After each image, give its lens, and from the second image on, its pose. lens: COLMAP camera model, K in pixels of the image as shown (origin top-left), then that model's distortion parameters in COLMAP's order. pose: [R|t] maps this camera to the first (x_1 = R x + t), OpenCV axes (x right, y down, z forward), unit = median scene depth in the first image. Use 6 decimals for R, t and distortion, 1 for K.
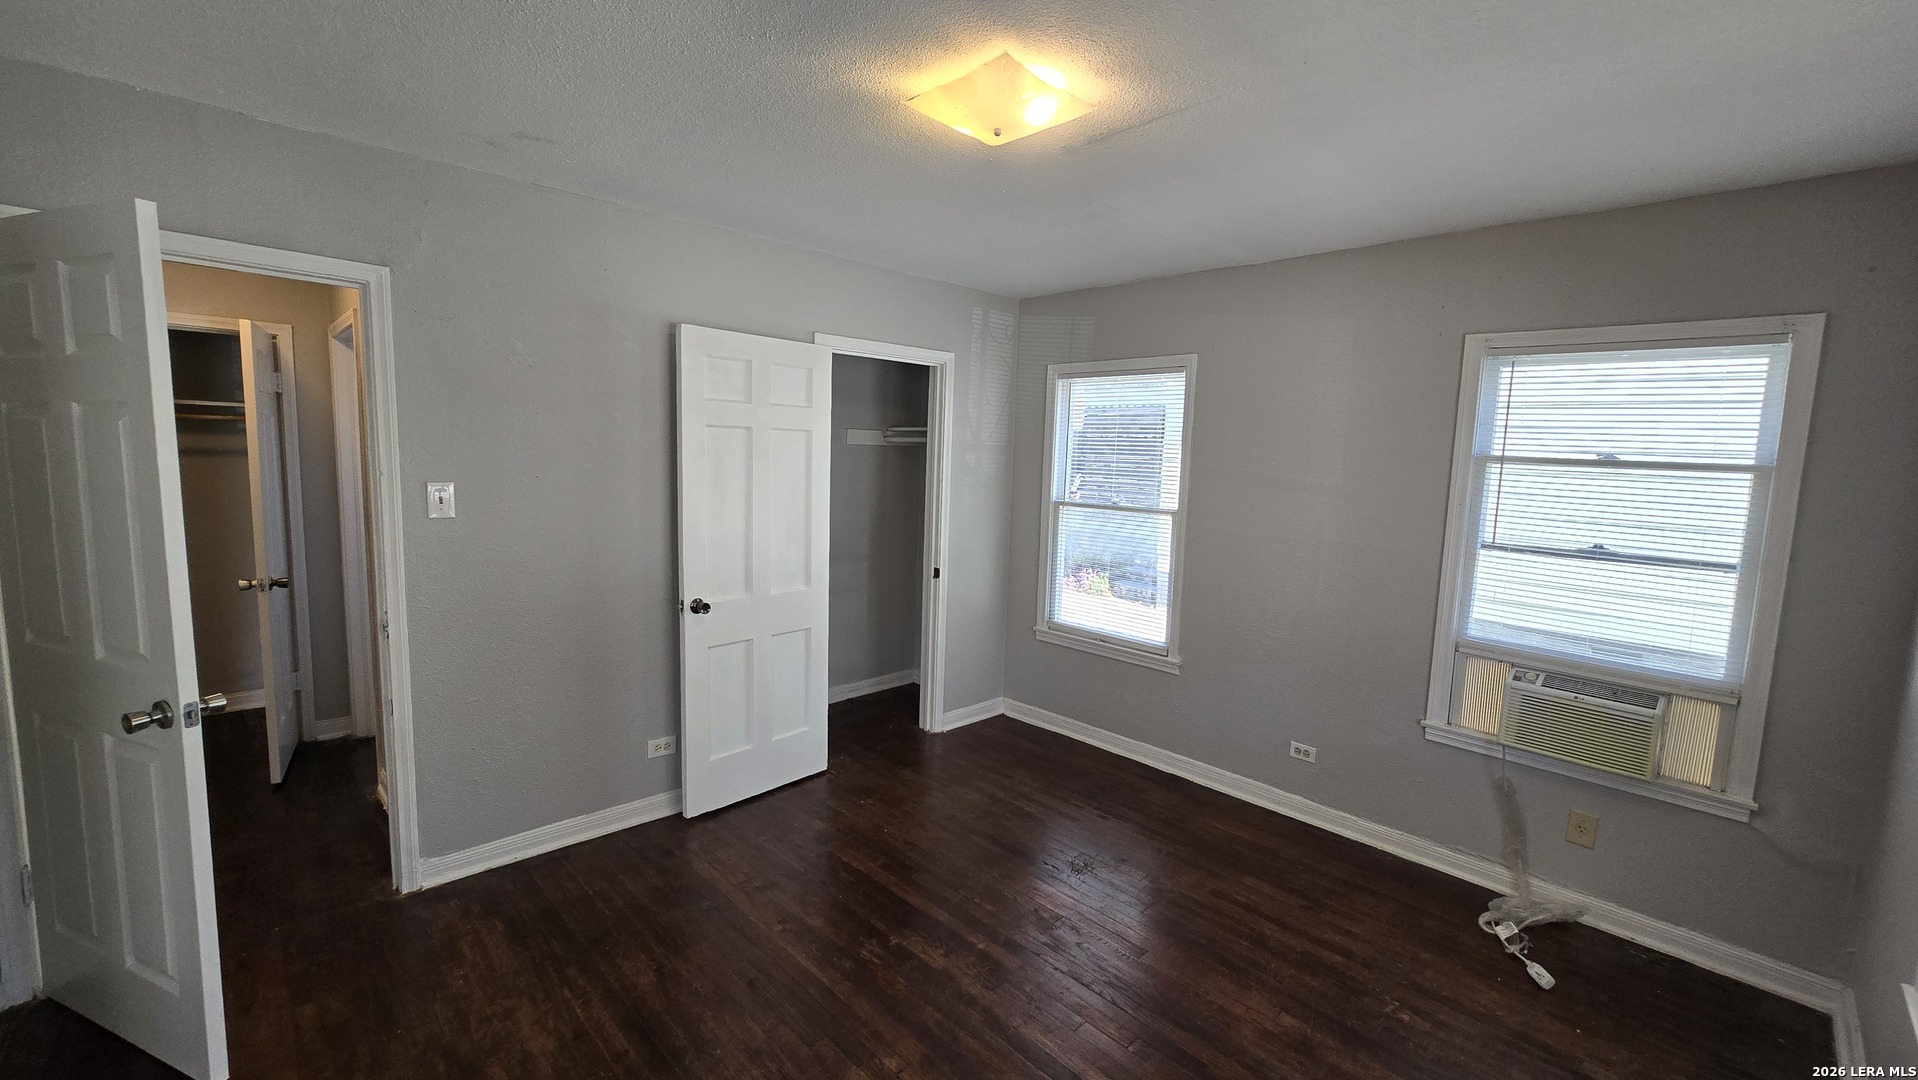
lens RADIAL K [[771.7, 0, 997.8], [0, 771.7, 541.7], [0, 0, 1]] dist [-0.000374, -0.000079]
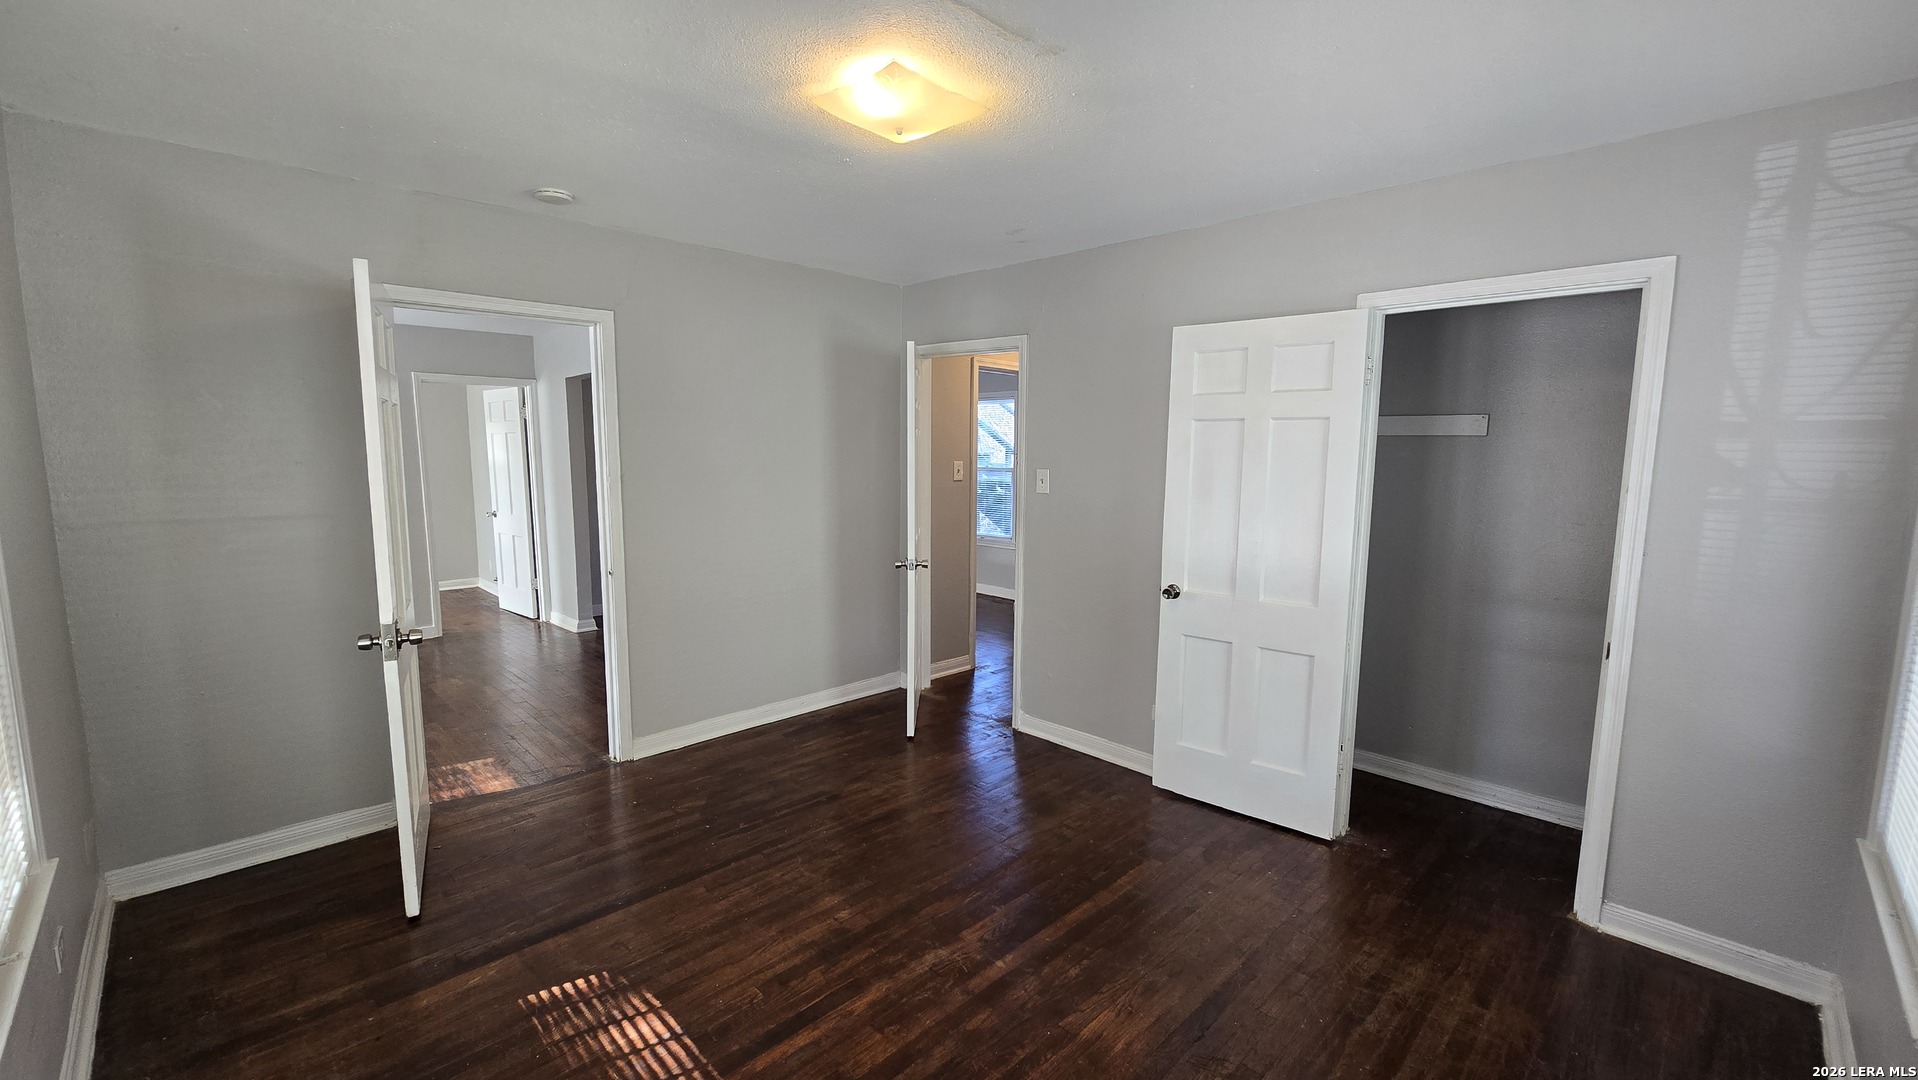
lens RADIAL K [[812.1, 0, 959.0], [0, 812.1, 540.0], [0, 0, 1]] dist [-0.001886, -0.000230]
pose [[-0.015024, 0.083146, -0.996424, 0.709641], [-0.123423, 0.988761, 0.084367, -0.042789], [0.992240, 0.124250, -0.004593, 0.697865]]
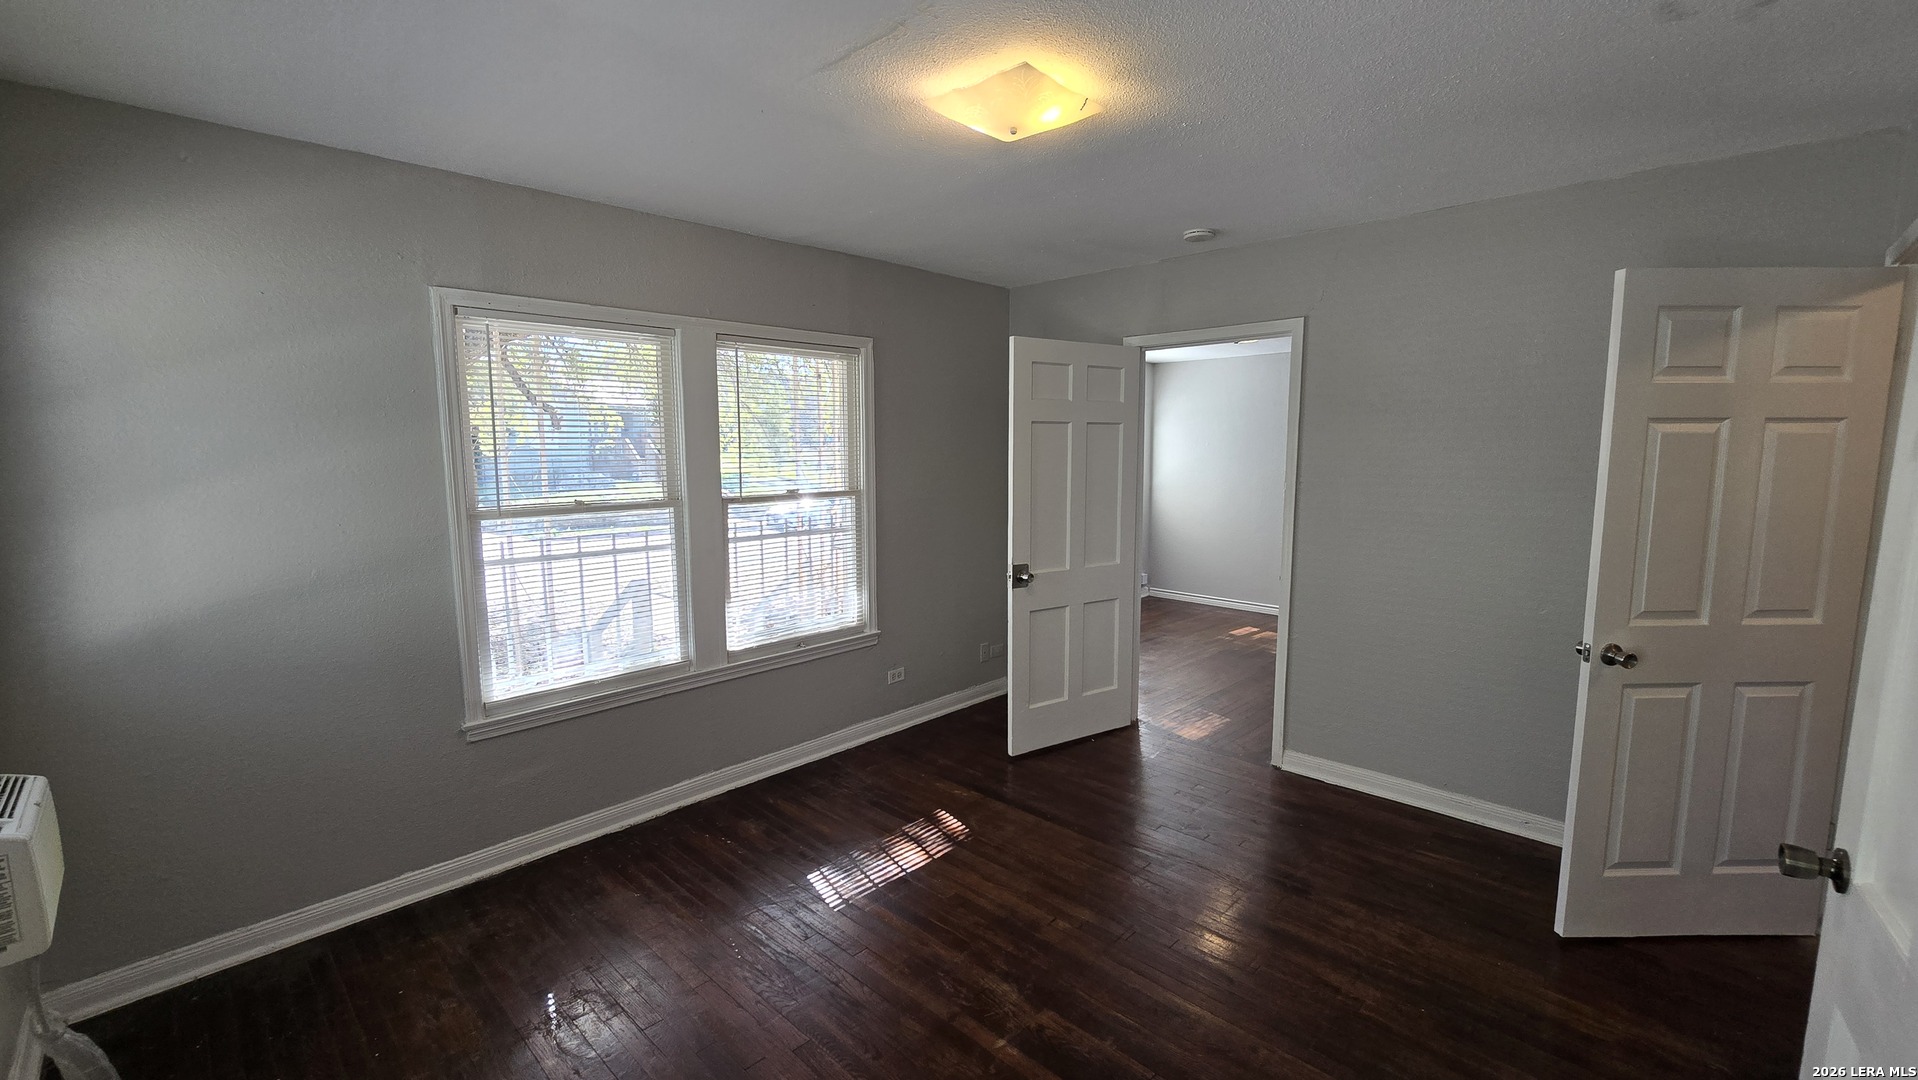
lens RADIAL K [[793.7, 0, 952.3], [0, 793.7, 536.4], [0, 0, 1]] dist [-0.000648, -0.000266]
pose [[-0.999268, -0.035705, 0.013711, 0.029095], [-0.031764, 0.974420, 0.222477, -0.136418], [-0.021303, 0.221879, -0.974841, 1.322529]]
